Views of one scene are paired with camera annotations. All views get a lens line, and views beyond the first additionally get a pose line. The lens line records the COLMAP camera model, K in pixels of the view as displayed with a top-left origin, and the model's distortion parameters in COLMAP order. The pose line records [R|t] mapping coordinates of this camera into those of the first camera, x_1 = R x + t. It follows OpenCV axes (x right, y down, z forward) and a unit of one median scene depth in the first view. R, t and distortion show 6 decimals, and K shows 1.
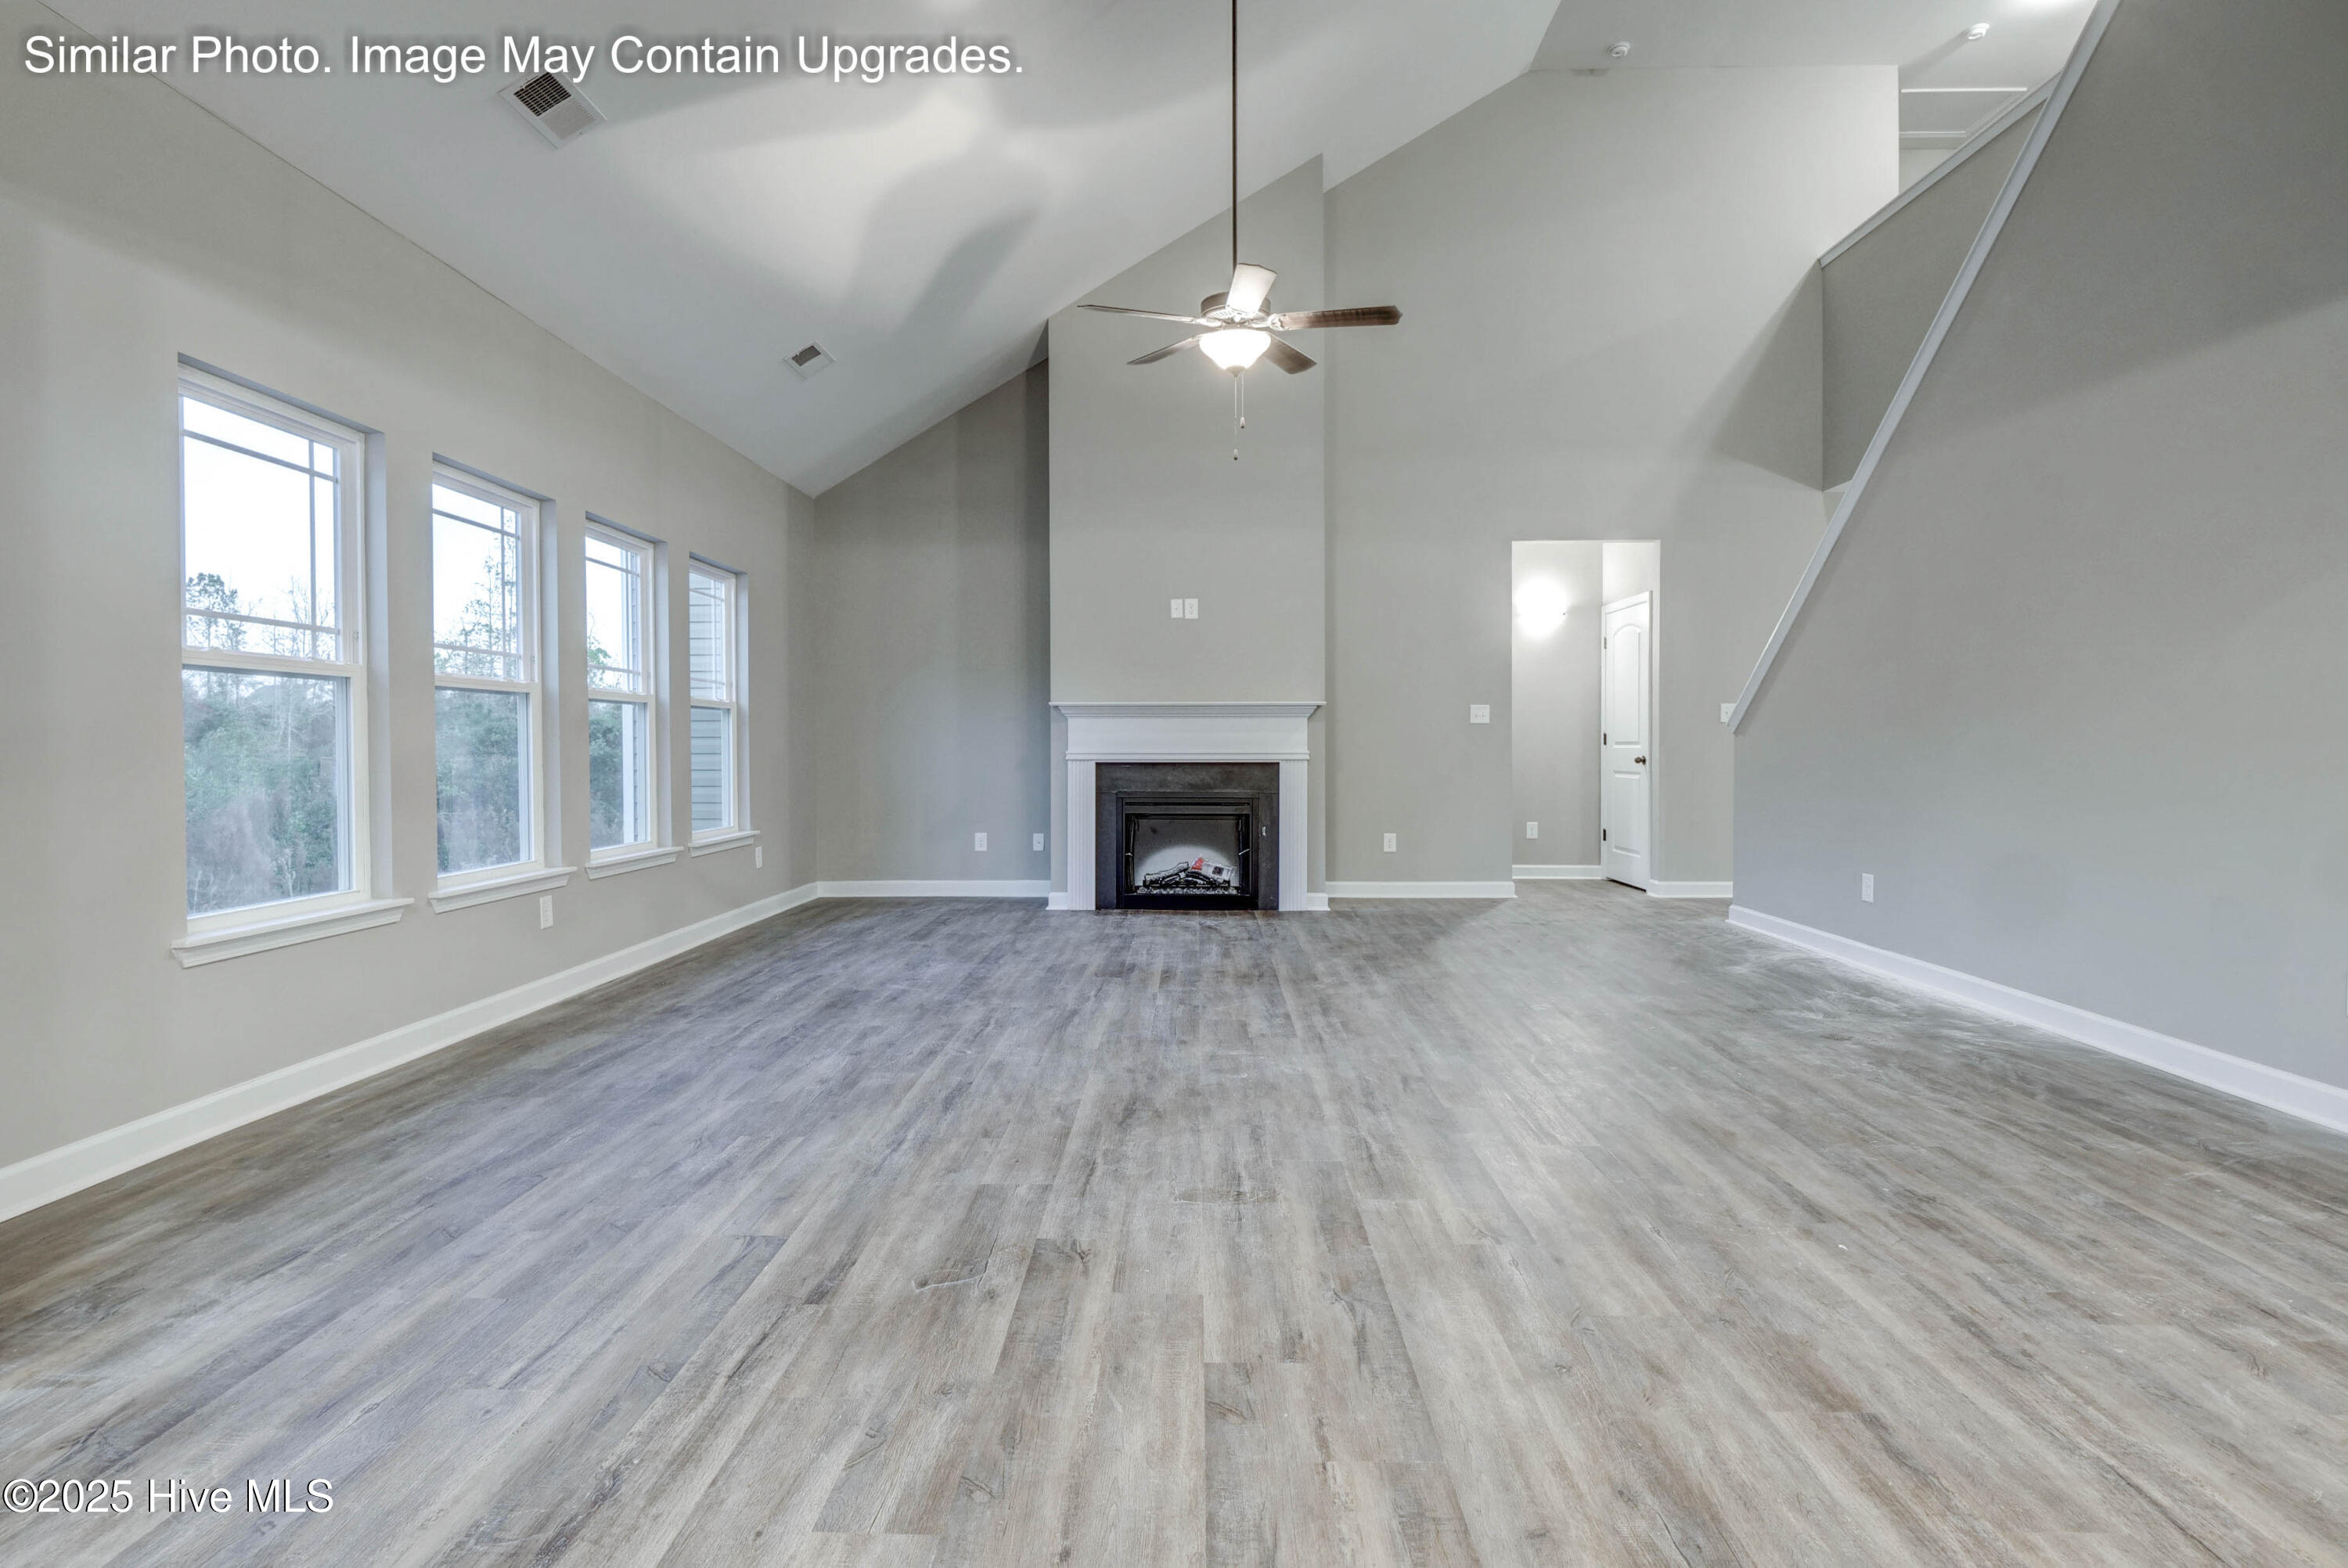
lens RADIAL K [[1142.1, 0, 1170.0], [0, 1142.1, 759.2], [0, 0, 1]] dist [-0.011107, -0.002022]
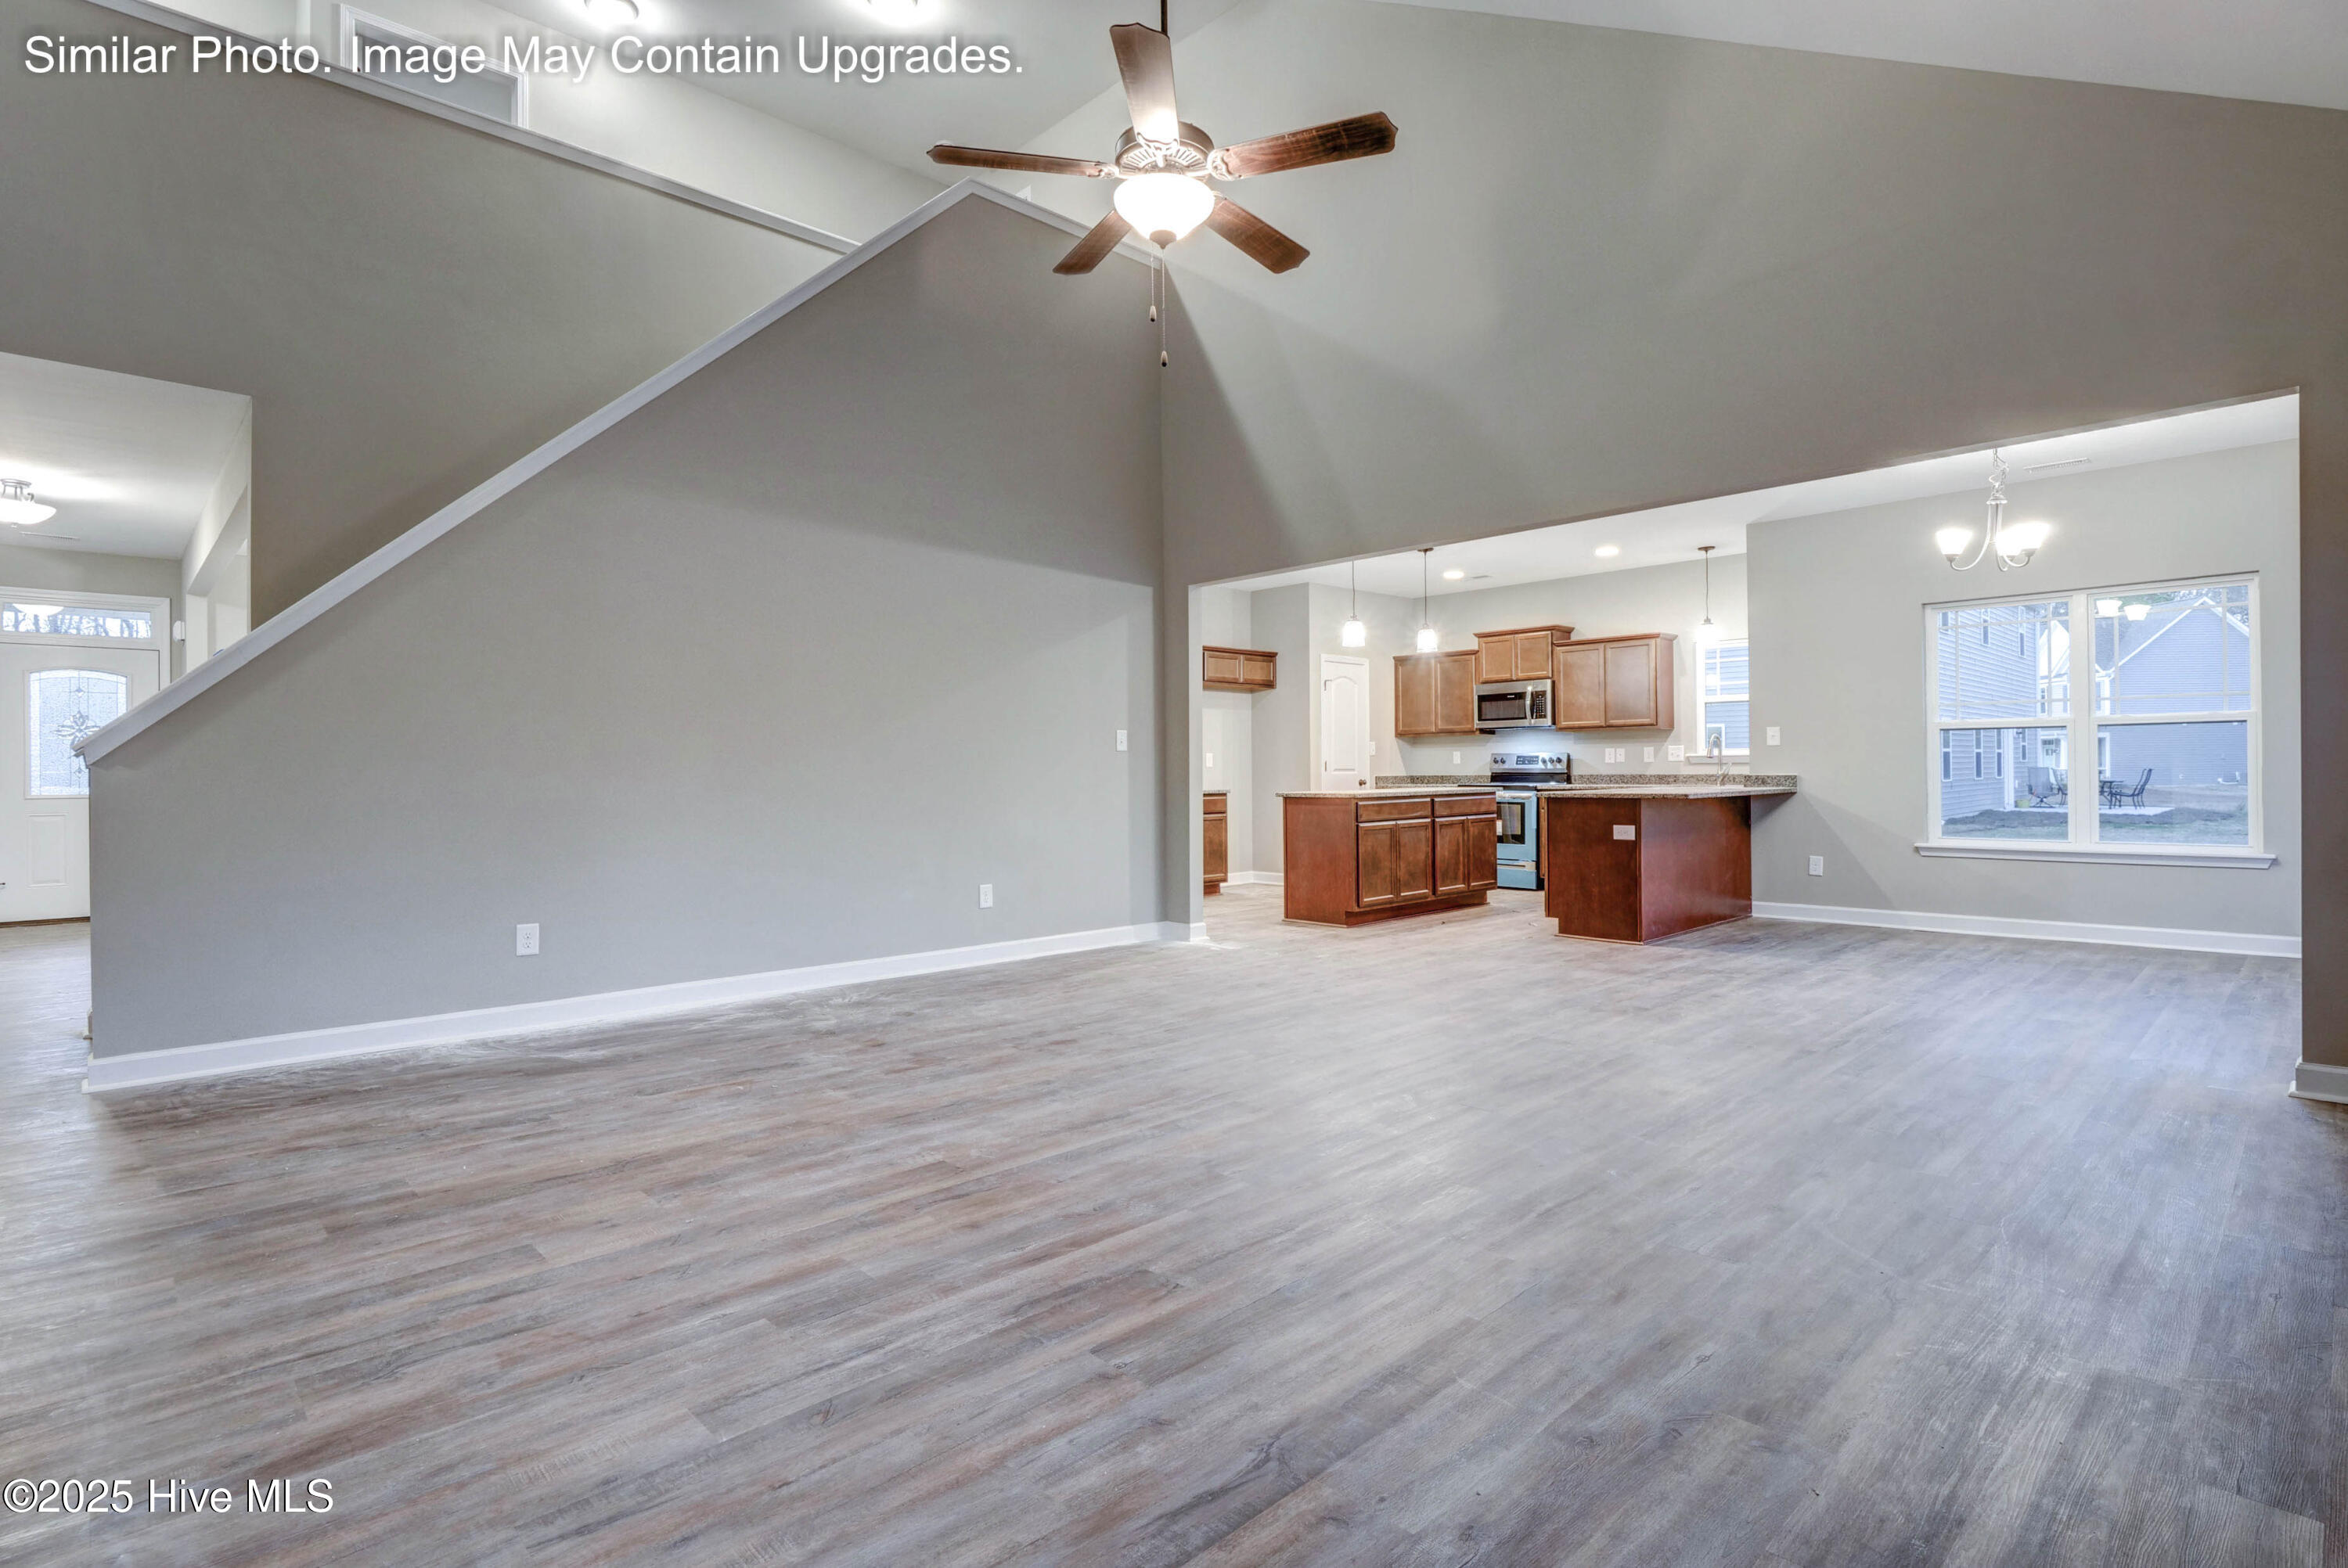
lens RADIAL K [[1142.1, 0, 1172.8], [0, 1142.1, 763.9], [0, 0, 1]] dist [-0.011107, -0.002022]
pose [[-0.711394, 0.012925, 0.702674, -0.271957], [0.019170, 0.999816, 0.001017, -0.011351], [-0.702532, 0.014194, -0.711511, 0.940814]]
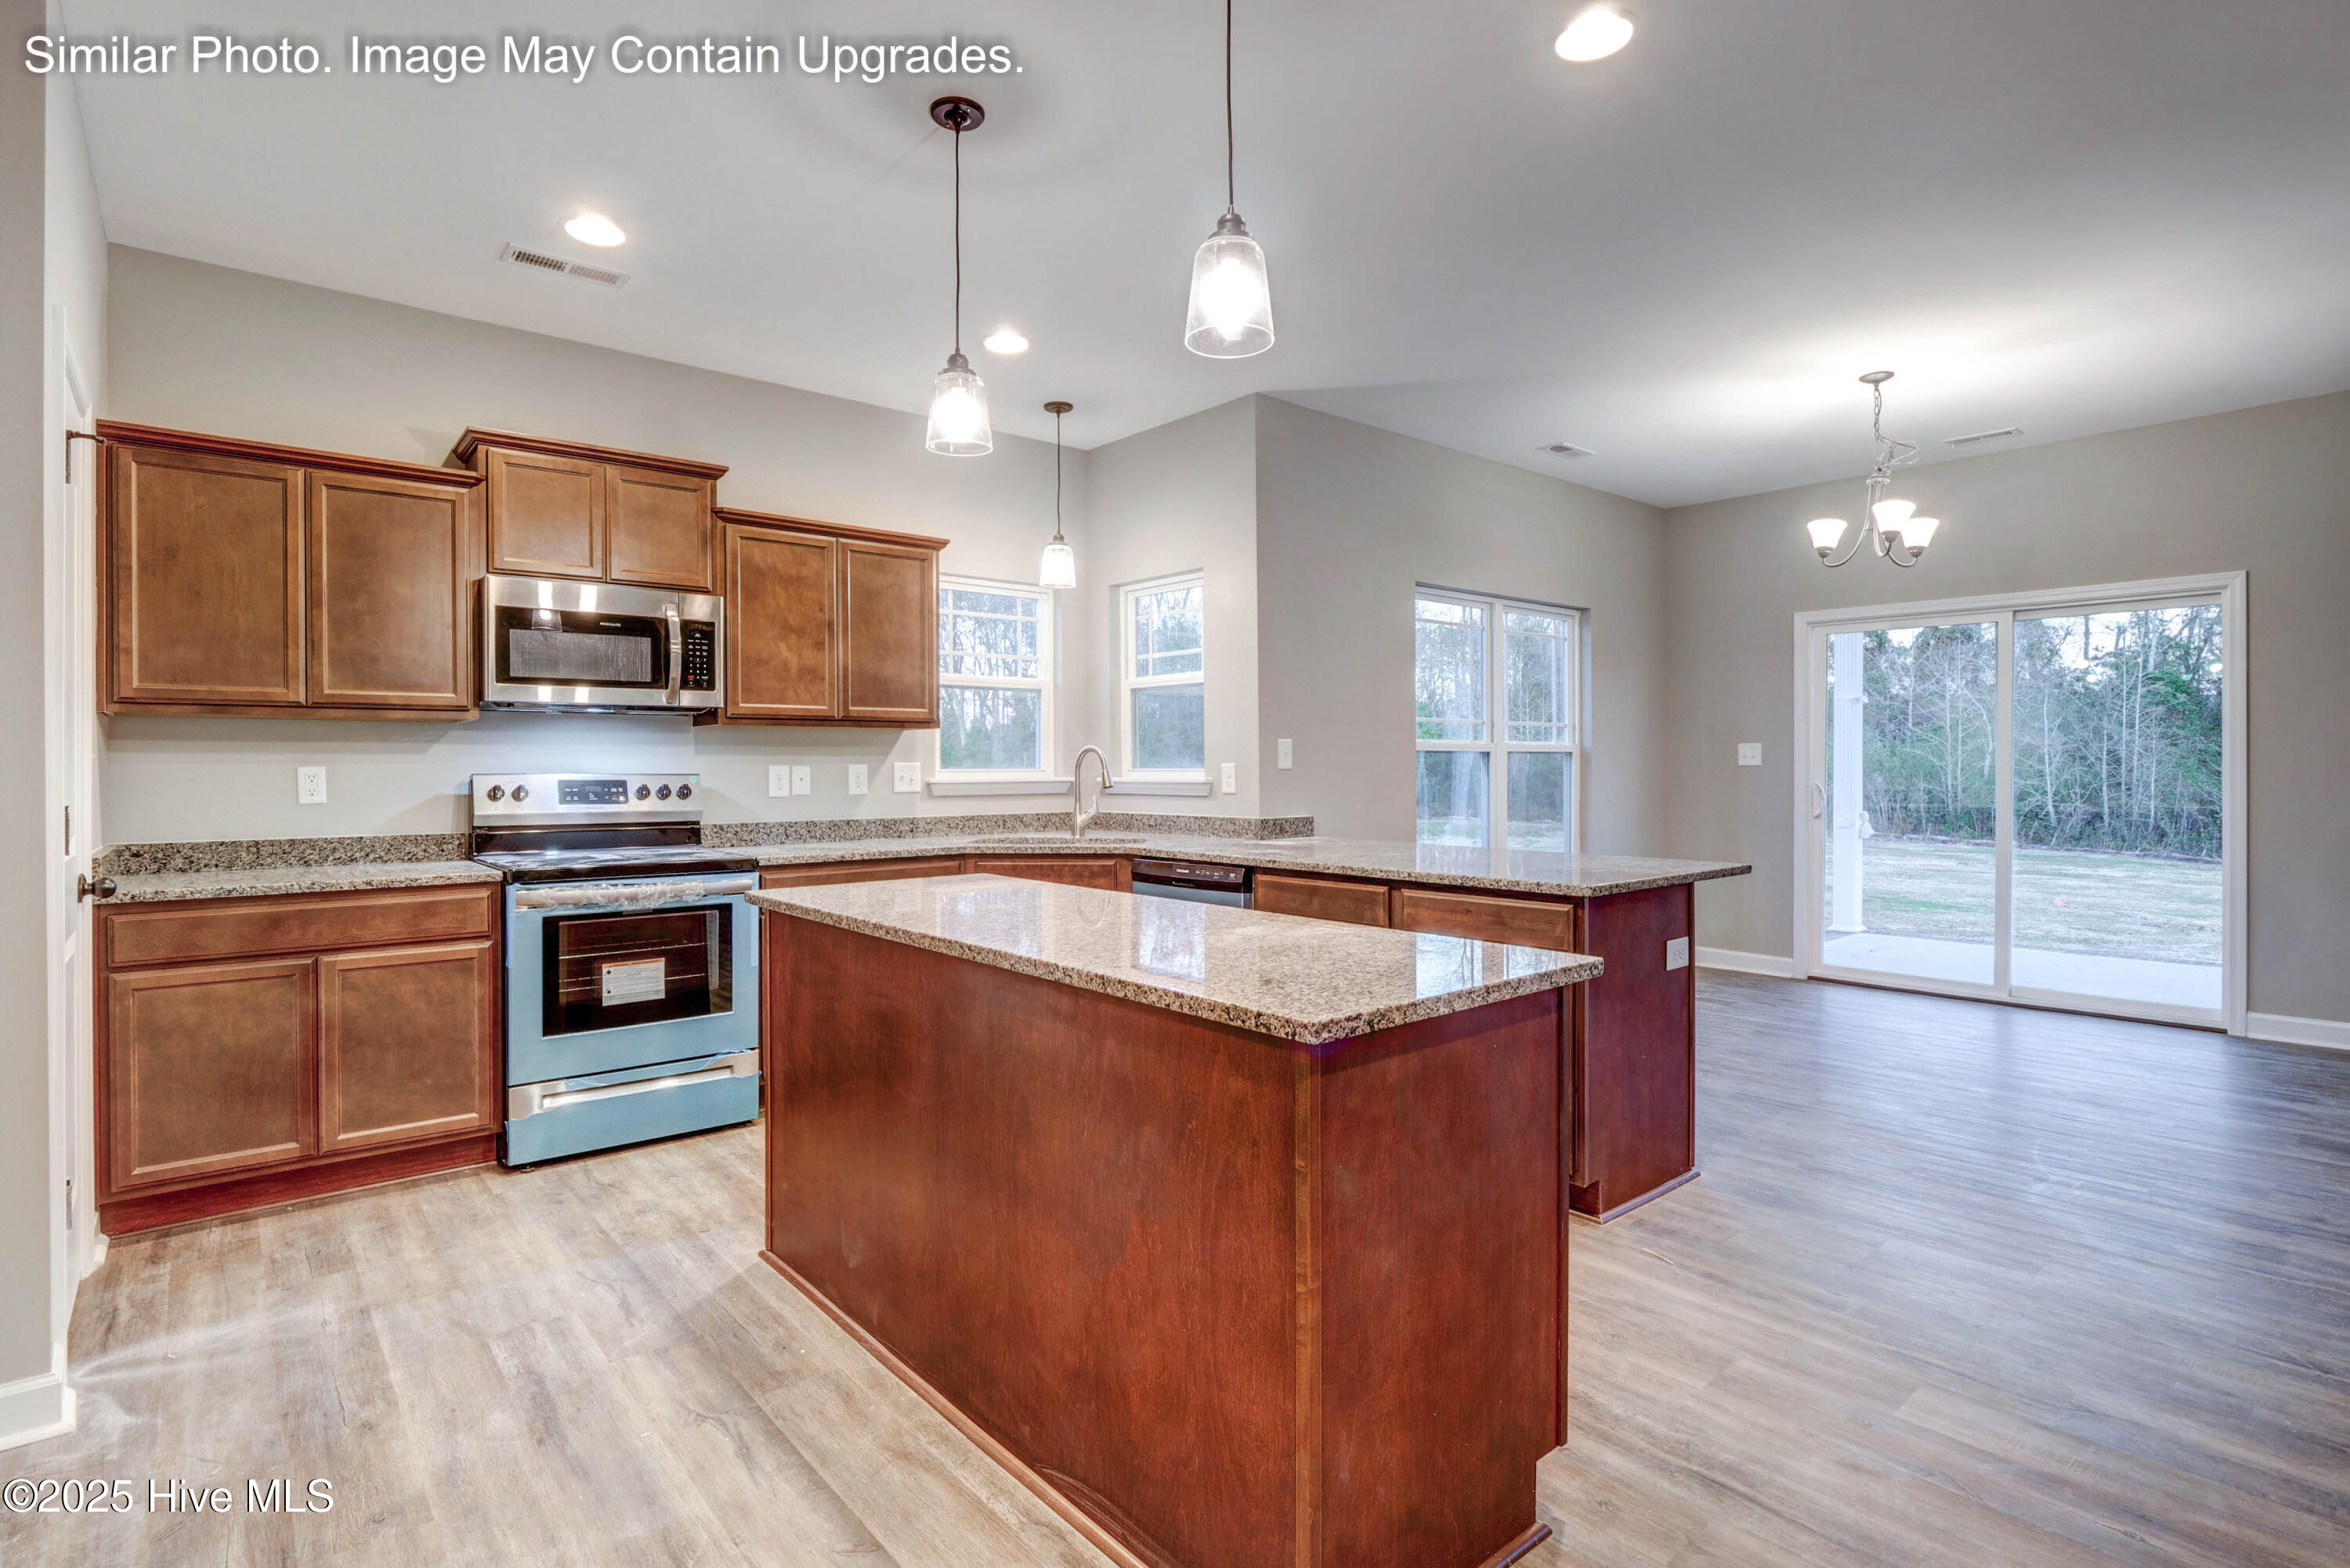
lens RADIAL K [[1143.1, 0, 1167.1], [0, 1143.1, 775.5], [0, 0, 1]] dist [-0.011107, -0.002022]
pose [[-0.748118, 0.009062, -0.663504, 0.586143], [-0.003874, 0.999830, 0.018023, -0.025253], [0.663555, 0.016054, -0.747955, 0.211034]]
